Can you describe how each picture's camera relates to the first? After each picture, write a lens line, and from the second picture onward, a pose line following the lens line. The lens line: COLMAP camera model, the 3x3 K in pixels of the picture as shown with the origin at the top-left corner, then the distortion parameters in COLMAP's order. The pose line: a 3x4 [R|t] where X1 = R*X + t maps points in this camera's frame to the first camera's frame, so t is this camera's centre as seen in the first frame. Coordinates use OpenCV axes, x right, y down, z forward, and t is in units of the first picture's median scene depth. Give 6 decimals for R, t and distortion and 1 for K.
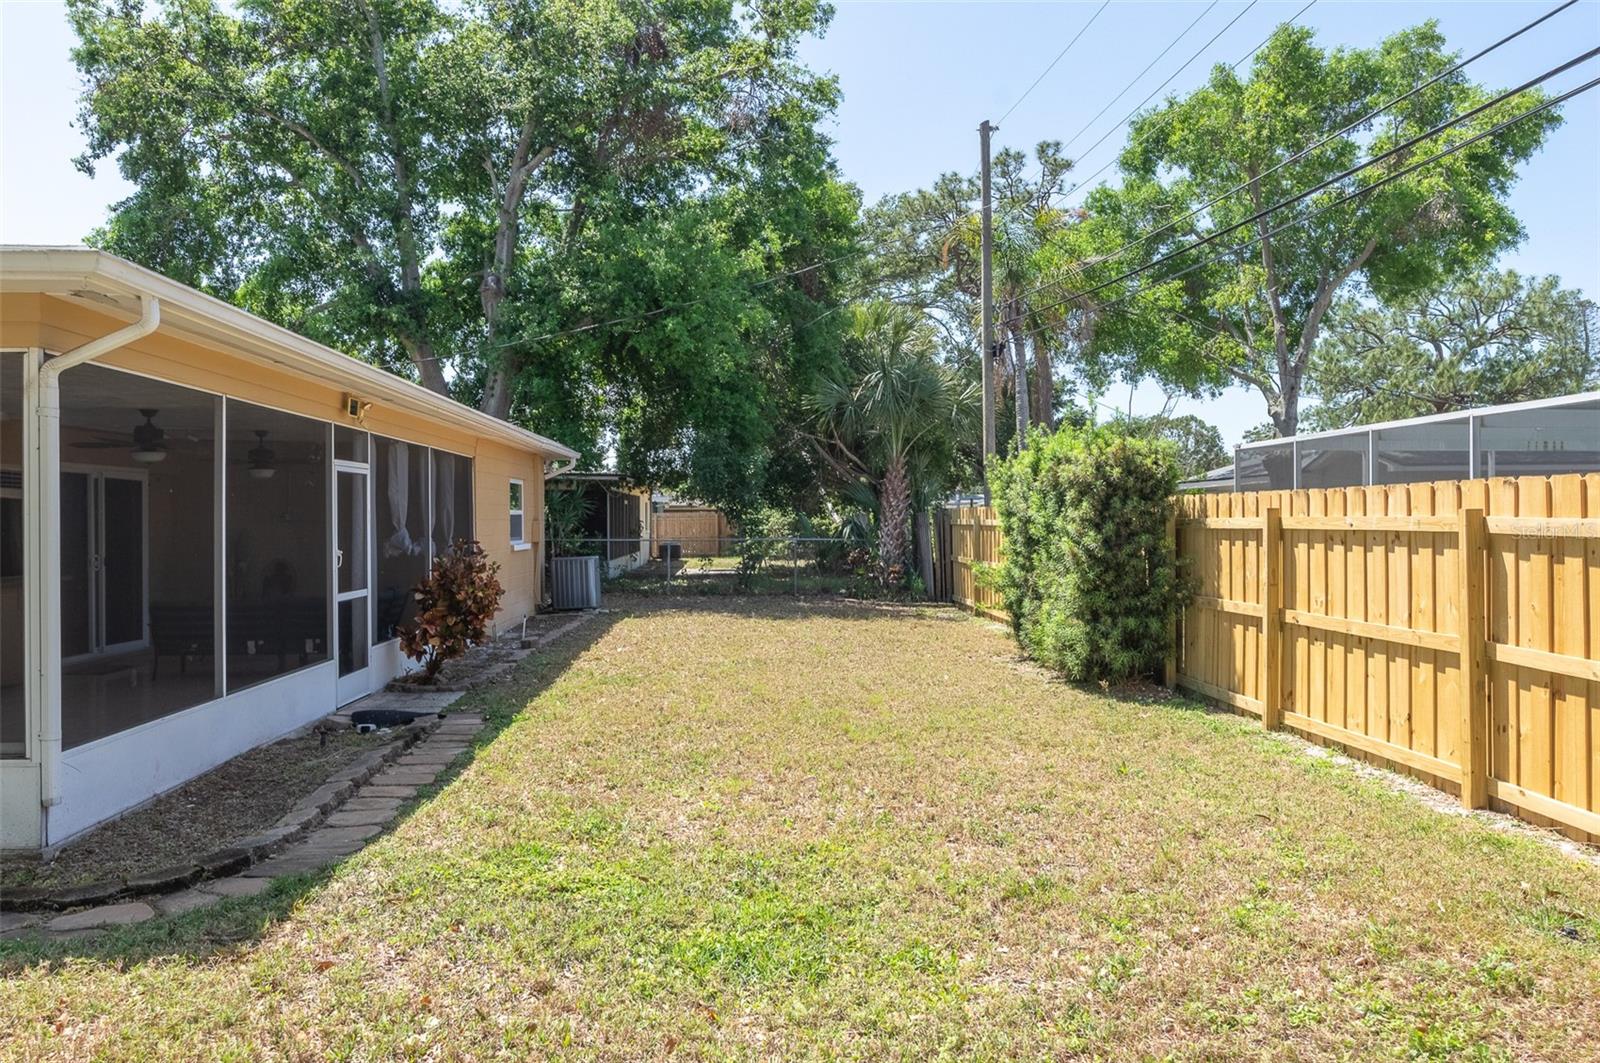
lens RADIAL K [[1222.5, 0, 798.3], [0, 1222.5, 528.1], [0, 0, 1]] dist [-0.006934, 0.005705]
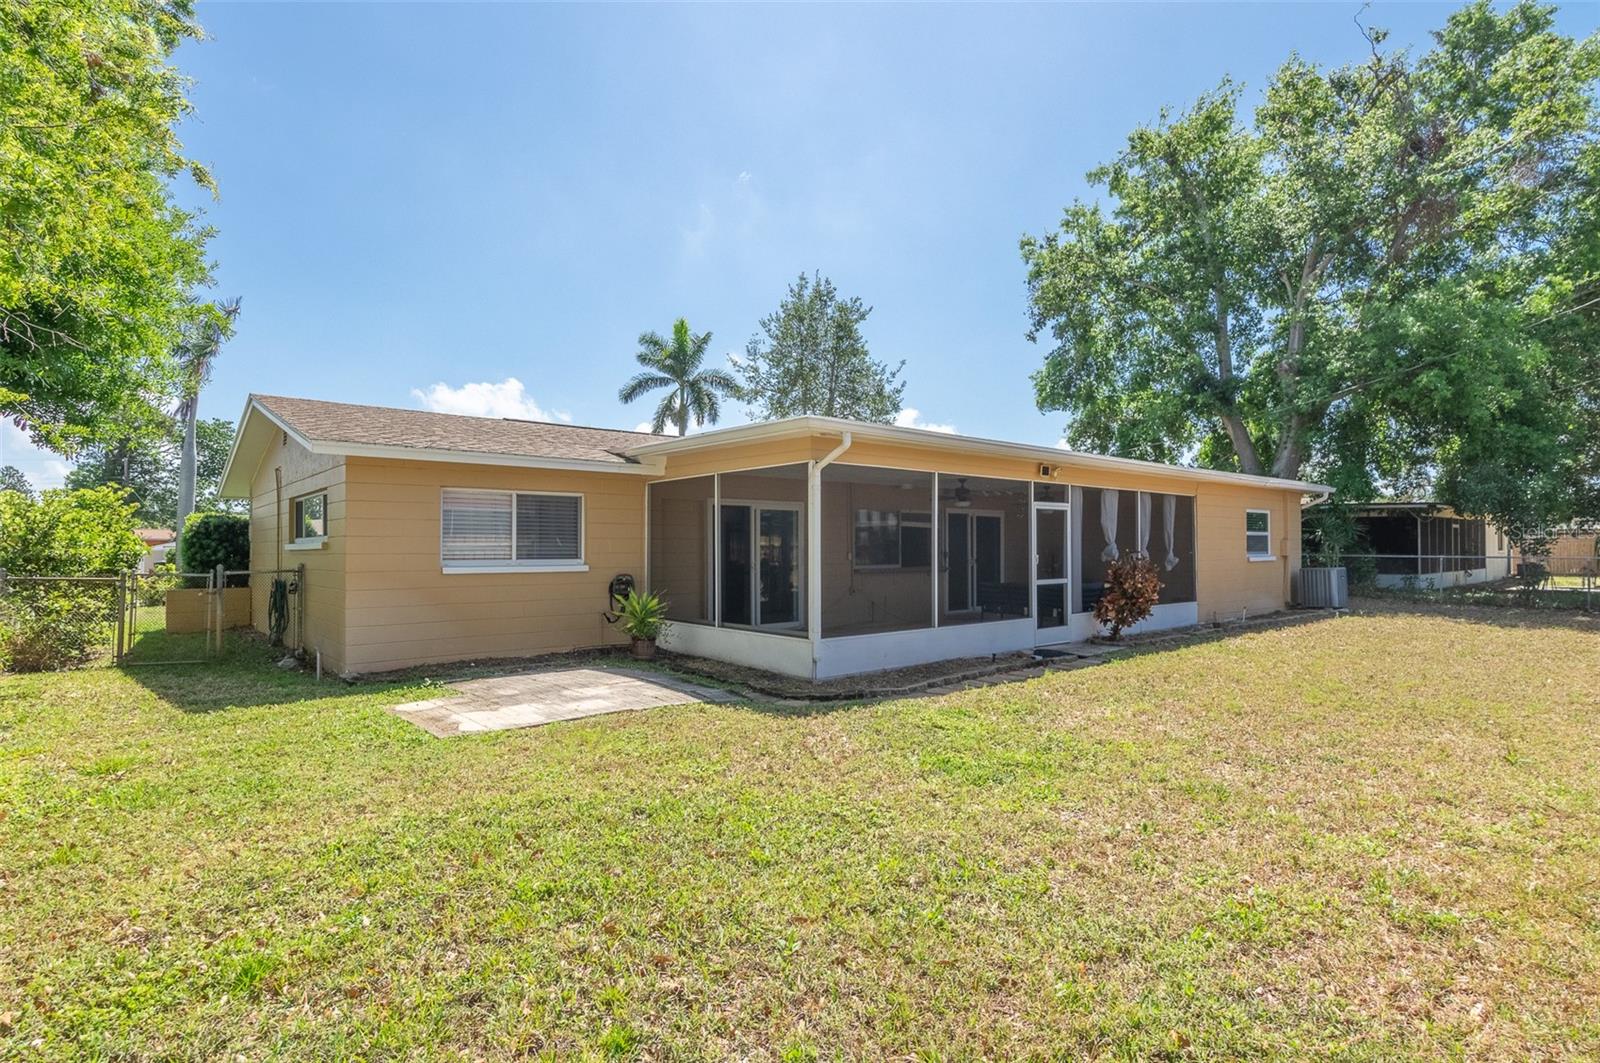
lens RADIAL K [[841.0, 0, 796.5], [0, 841.0, 539.0], [0, 0, 1]] dist [0.000094, 0.002240]
pose [[0.607039, -0.002719, -0.794668, 0.166295], [-0.006587, 0.999943, -0.008453, 0.003796], [0.794645, 0.010366, 0.606986, 0.007966]]
